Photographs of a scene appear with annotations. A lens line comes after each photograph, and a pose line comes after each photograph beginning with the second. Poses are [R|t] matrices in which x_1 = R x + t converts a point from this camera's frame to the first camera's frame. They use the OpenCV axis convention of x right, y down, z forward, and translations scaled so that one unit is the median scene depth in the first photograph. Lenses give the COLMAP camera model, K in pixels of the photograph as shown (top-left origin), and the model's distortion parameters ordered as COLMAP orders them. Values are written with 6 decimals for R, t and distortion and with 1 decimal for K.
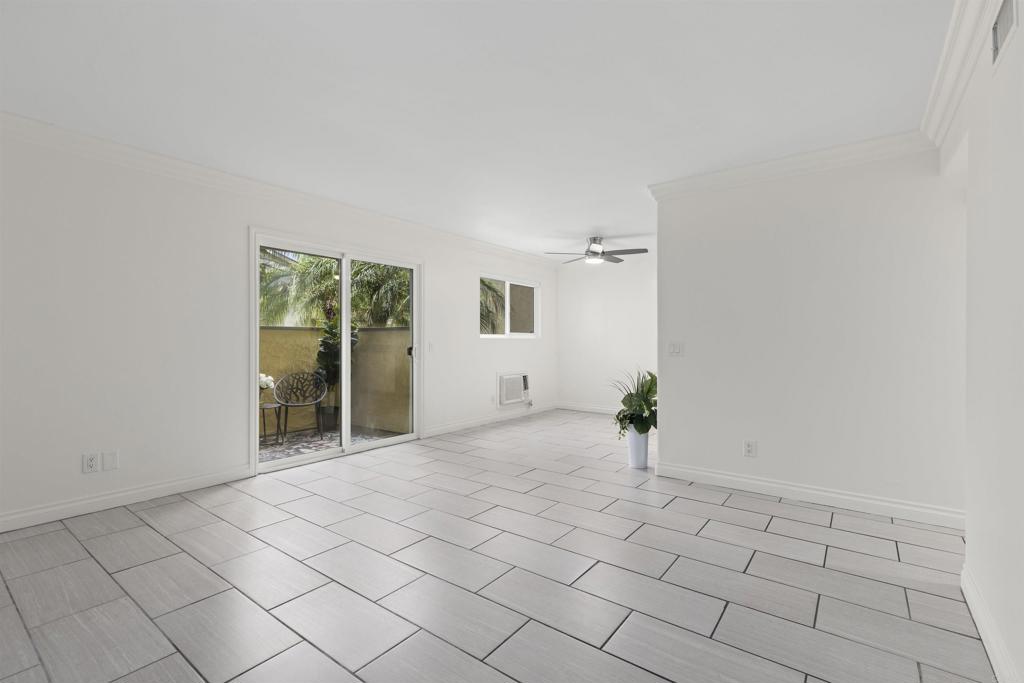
lens RADIAL K [[458.5, 0, 521.6], [0, 458.5, 346.2], [0, 0, 1]] dist [0.000994, -0.001926]
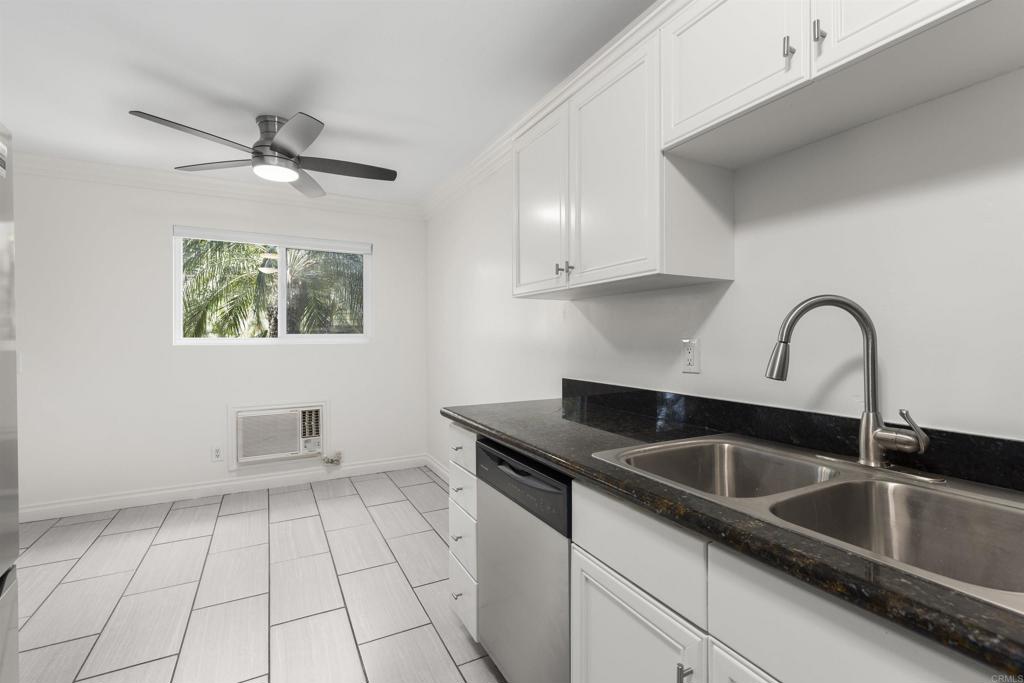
lens RADIAL K [[458.5, 0, 512.5], [0, 458.5, 342.2], [0, 0, 1]] dist [0.000994, -0.001926]
pose [[0.899340, -0.007872, -0.437178, 0.472032], [0.005518, 0.999963, -0.006655, -0.013649], [0.437214, 0.003573, 0.899350, 0.607907]]
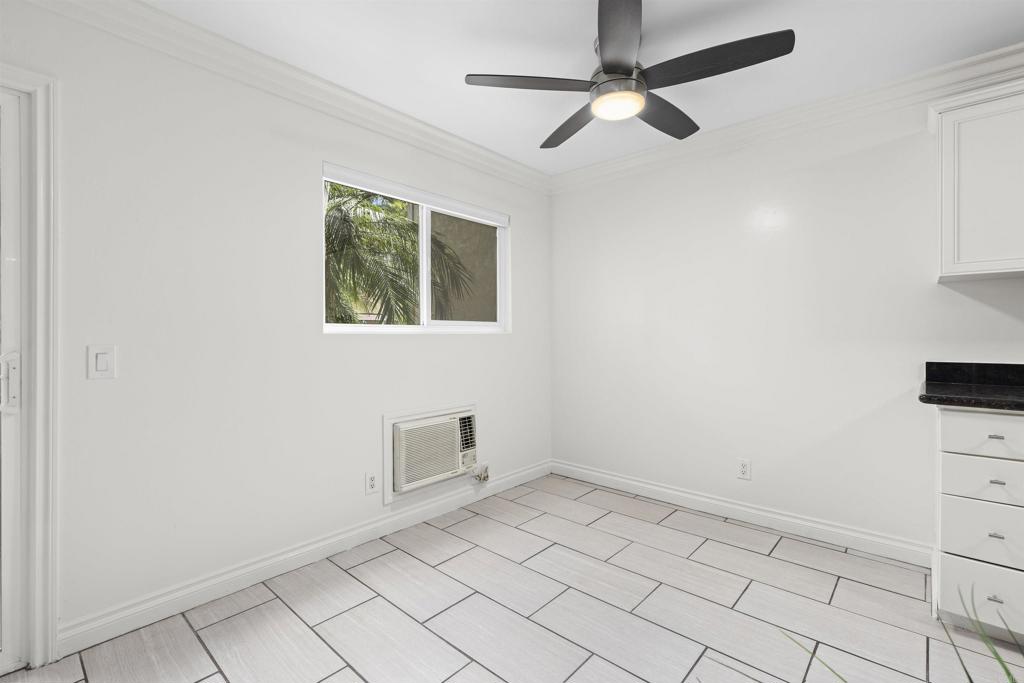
lens RADIAL K [[458.5, 0, 510.7], [0, 458.5, 335.6], [0, 0, 1]] dist [0.000994, -0.001926]
pose [[0.993490, -0.013487, -0.113120, 0.101834], [0.011802, 0.999809, -0.015548, -0.006903], [0.113308, 0.014112, 0.993460, 0.564028]]
